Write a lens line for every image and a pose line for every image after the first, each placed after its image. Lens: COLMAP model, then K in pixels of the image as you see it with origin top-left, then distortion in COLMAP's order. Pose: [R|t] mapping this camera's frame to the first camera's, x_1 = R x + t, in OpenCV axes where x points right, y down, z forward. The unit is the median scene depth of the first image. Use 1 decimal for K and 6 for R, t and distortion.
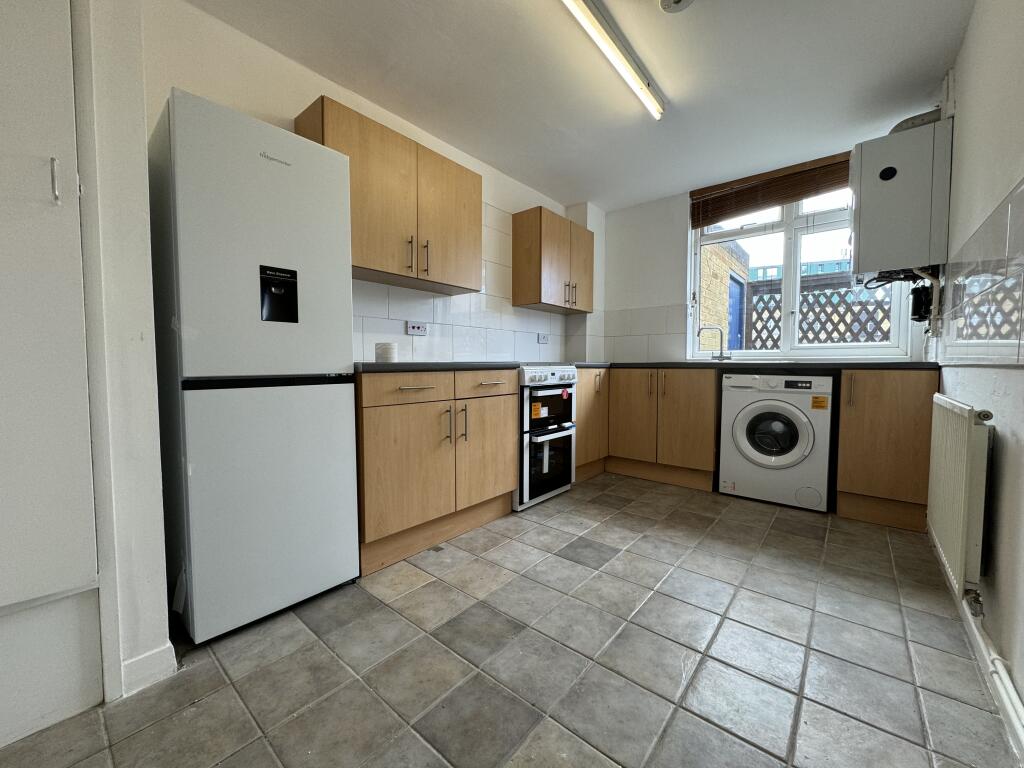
lens RADIAL K [[408.2, 0, 512.3], [0, 408.2, 382.5], [0, 0, 1]] dist [-0.000722, 0.000353]
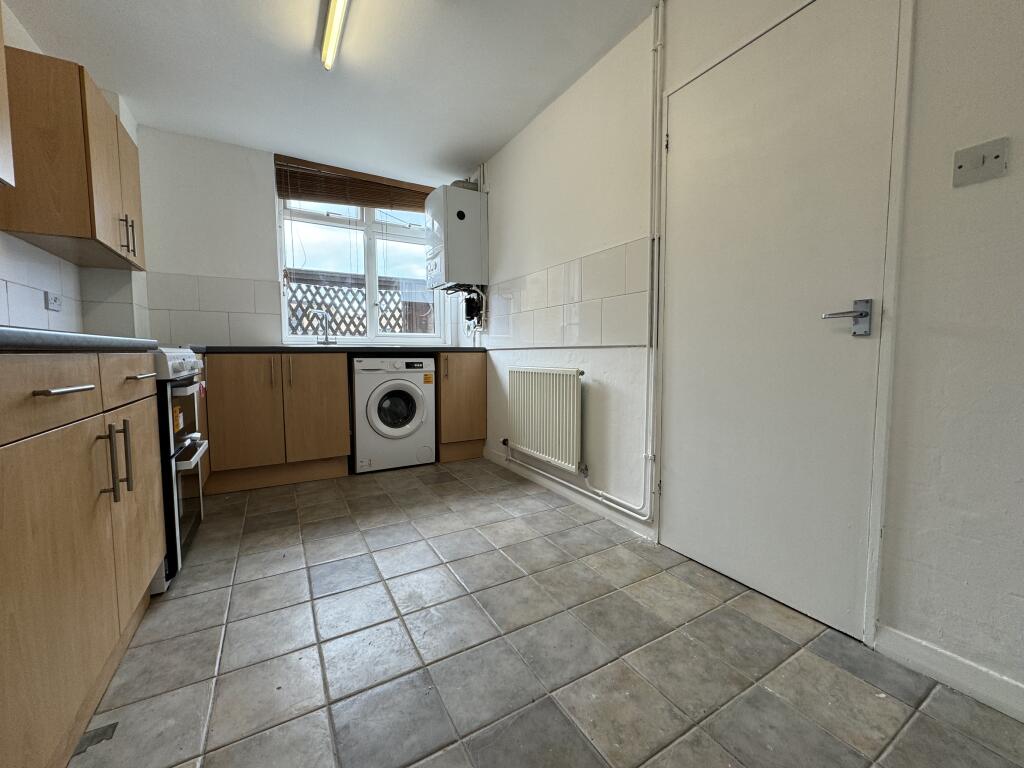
lens RADIAL K [[408.2, 0, 512.3], [0, 408.2, 382.5], [0, 0, 1]] dist [-0.000722, 0.000353]
pose [[0.334315, -0.068863, 0.939942, -0.362656], [0.047722, 0.997285, 0.056090, 0.002236], [-0.941253, 0.026104, 0.336693, 0.323546]]
